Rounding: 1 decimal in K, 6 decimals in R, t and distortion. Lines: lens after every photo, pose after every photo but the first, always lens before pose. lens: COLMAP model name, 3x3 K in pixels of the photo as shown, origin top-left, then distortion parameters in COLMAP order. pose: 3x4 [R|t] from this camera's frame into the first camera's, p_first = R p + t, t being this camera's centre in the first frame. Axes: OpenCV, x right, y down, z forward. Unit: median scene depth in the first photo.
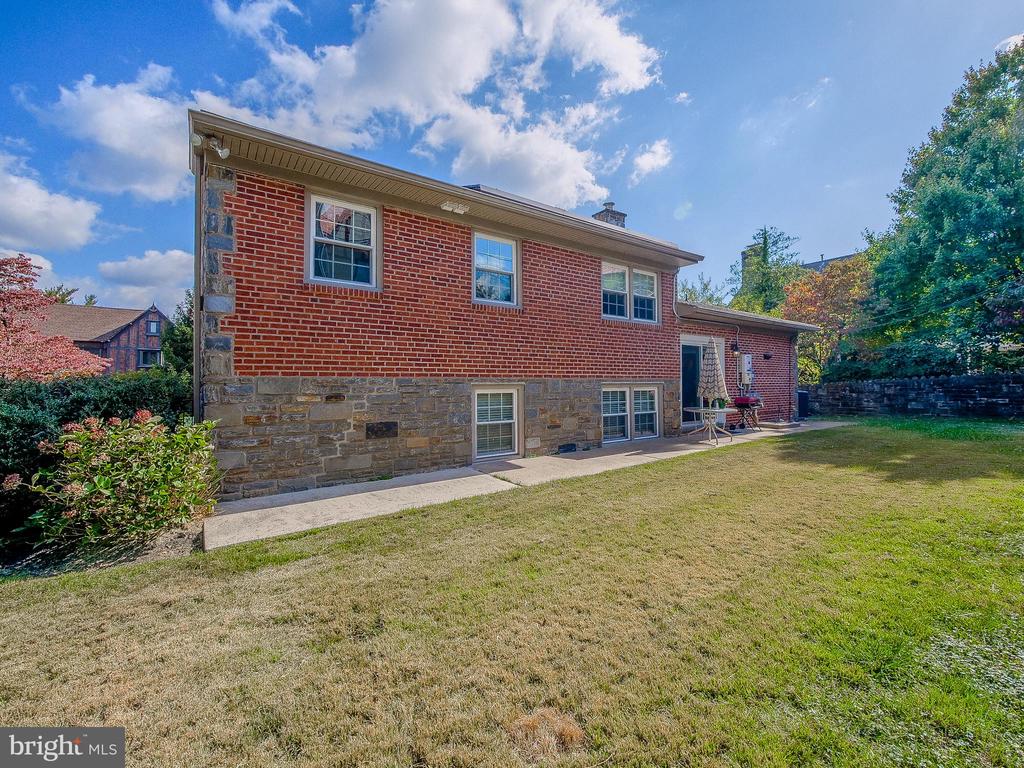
lens RADIAL K [[433.5, 0, 516.6], [0, 433.5, 372.7], [0, 0, 1]] dist [-0.001491, -0.000106]
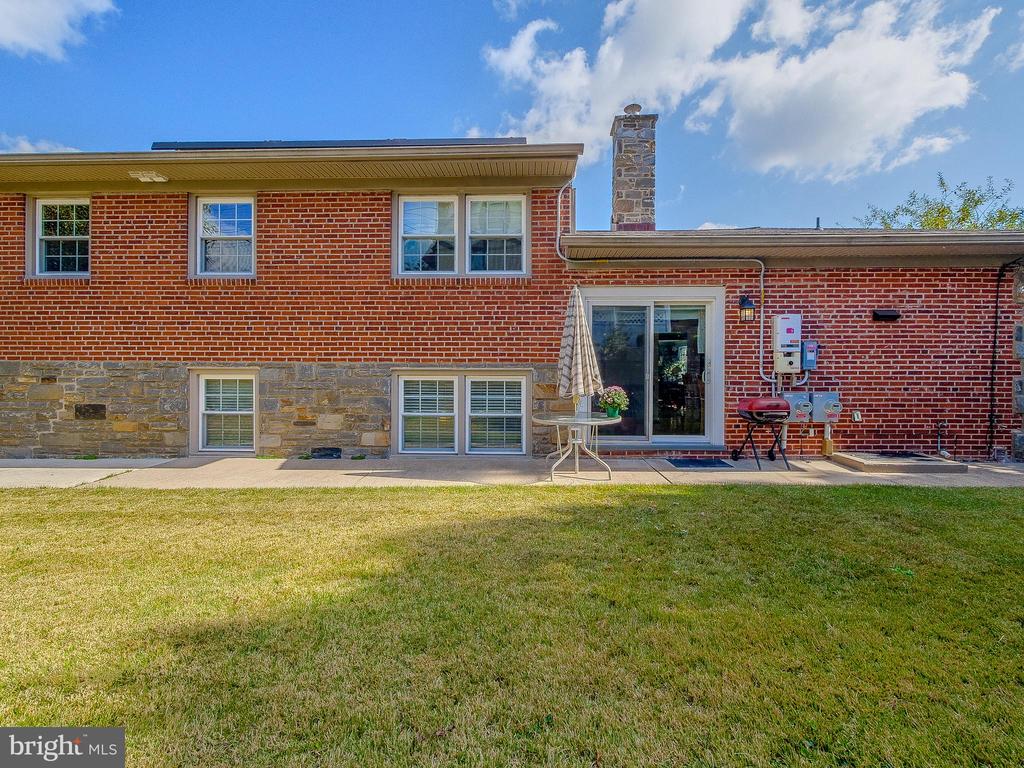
lens RADIAL K [[433.5, 0, 516.6], [0, 433.5, 372.7], [0, 0, 1]] dist [-0.001491, -0.000106]
pose [[0.796674, 0.010247, -0.604322, 1.016907], [0.007571, 0.999609, 0.026930, 0.016396], [0.604362, -0.026030, 0.796285, 0.712304]]
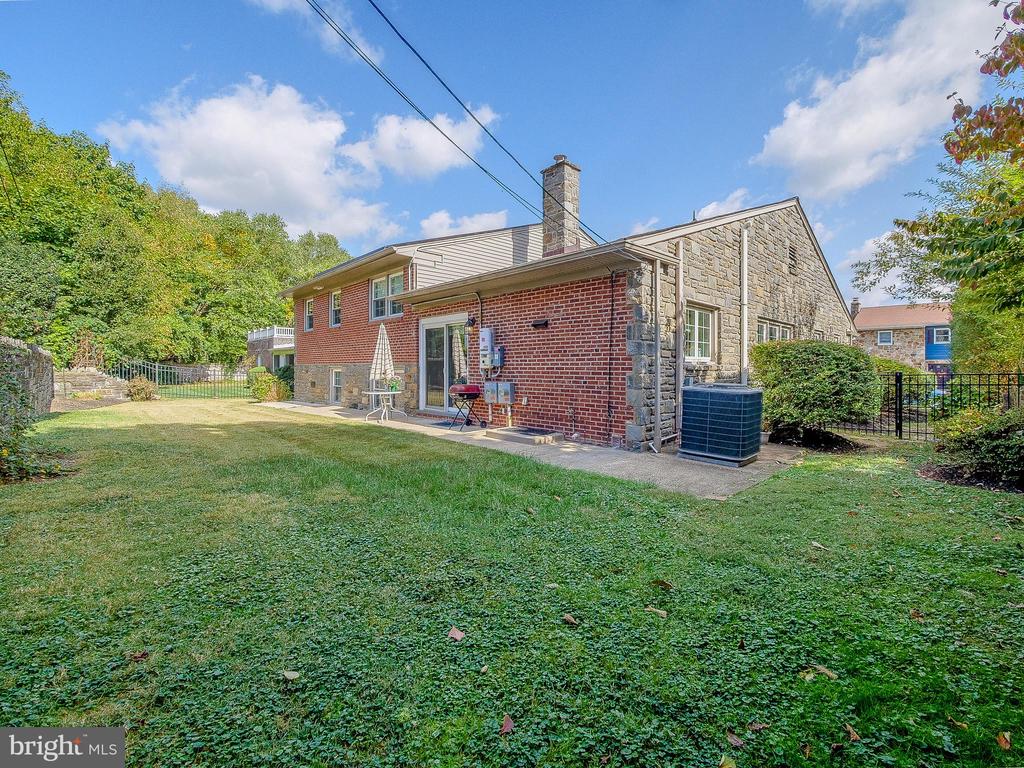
lens RADIAL K [[431.9, 0, 514.6], [0, 431.9, 370.6], [0, 0, 1]] dist [0.002175, 0.000223]
pose [[0.146255, 0.017898, -0.989085, 2.196206], [0.026078, 0.999419, 0.021941, 0.024820], [0.988903, -0.029003, 0.145704, 1.632673]]
